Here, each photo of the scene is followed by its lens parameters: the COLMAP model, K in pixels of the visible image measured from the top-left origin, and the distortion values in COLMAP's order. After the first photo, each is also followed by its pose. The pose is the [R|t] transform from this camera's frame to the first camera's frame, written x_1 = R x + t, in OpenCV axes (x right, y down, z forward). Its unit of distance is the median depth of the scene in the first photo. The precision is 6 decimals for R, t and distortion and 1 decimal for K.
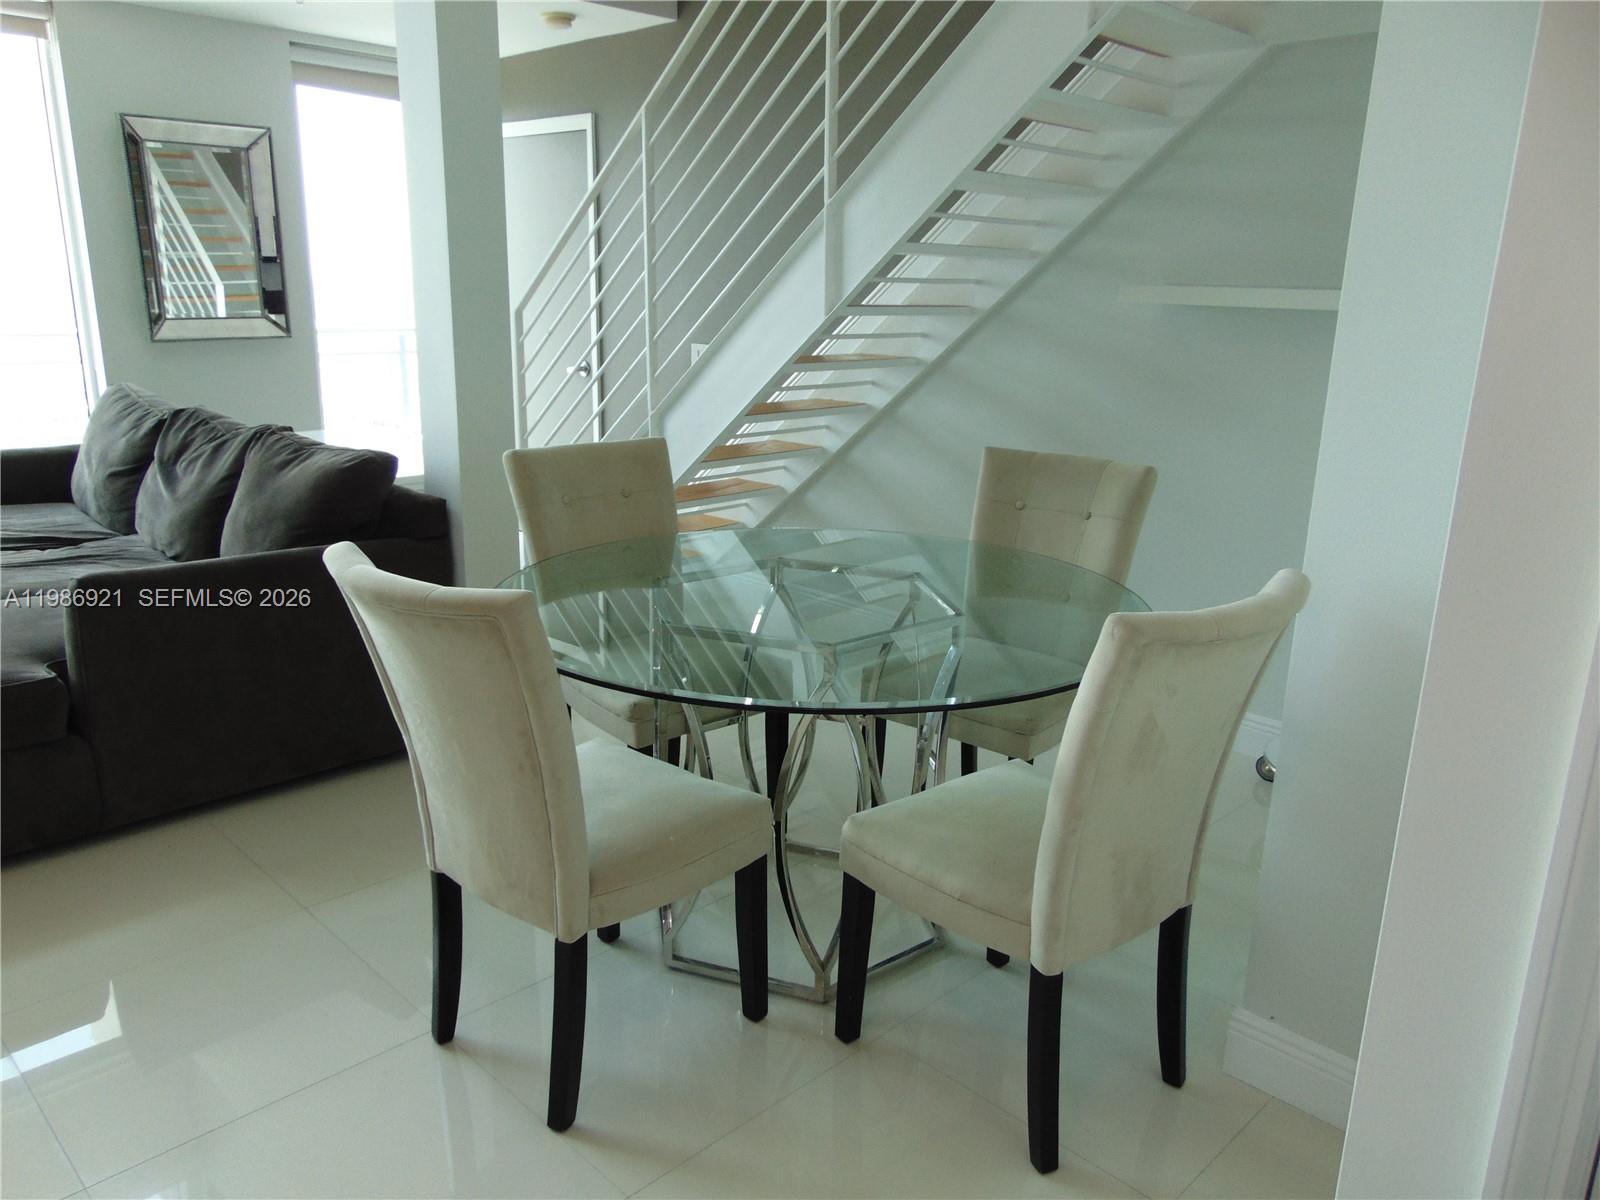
lens RADIAL K [[1194.6, 0, 794.5], [0, 1194.6, 601.9], [0, 0, 1]] dist [-0.035299, 0.065917]
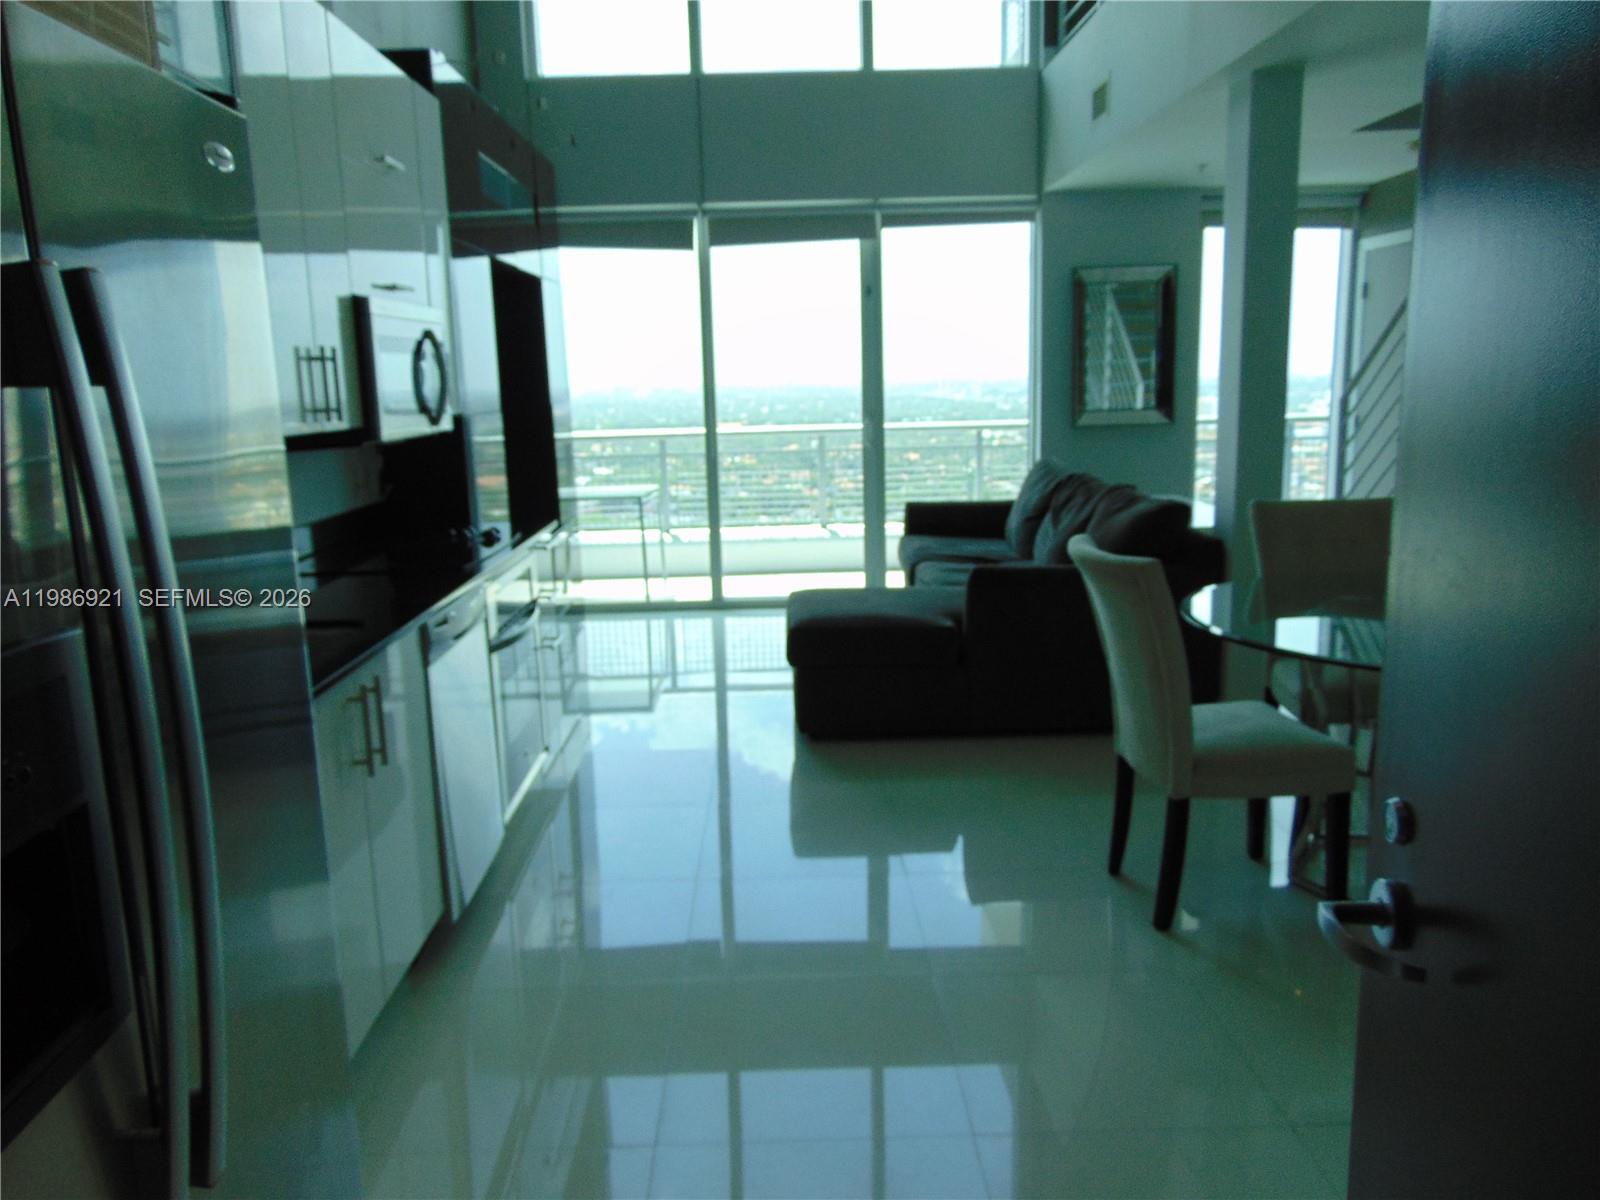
lens RADIAL K [[1194.6, 0, 796.7], [0, 1194.6, 598.0], [0, 0, 1]] dist [-0.035299, 0.065917]
pose [[0.722225, 0.089510, -0.685842, 0.222999], [-0.142810, 0.989522, -0.021242, 0.058502], [0.676754, 0.113287, 0.727441, -0.222941]]
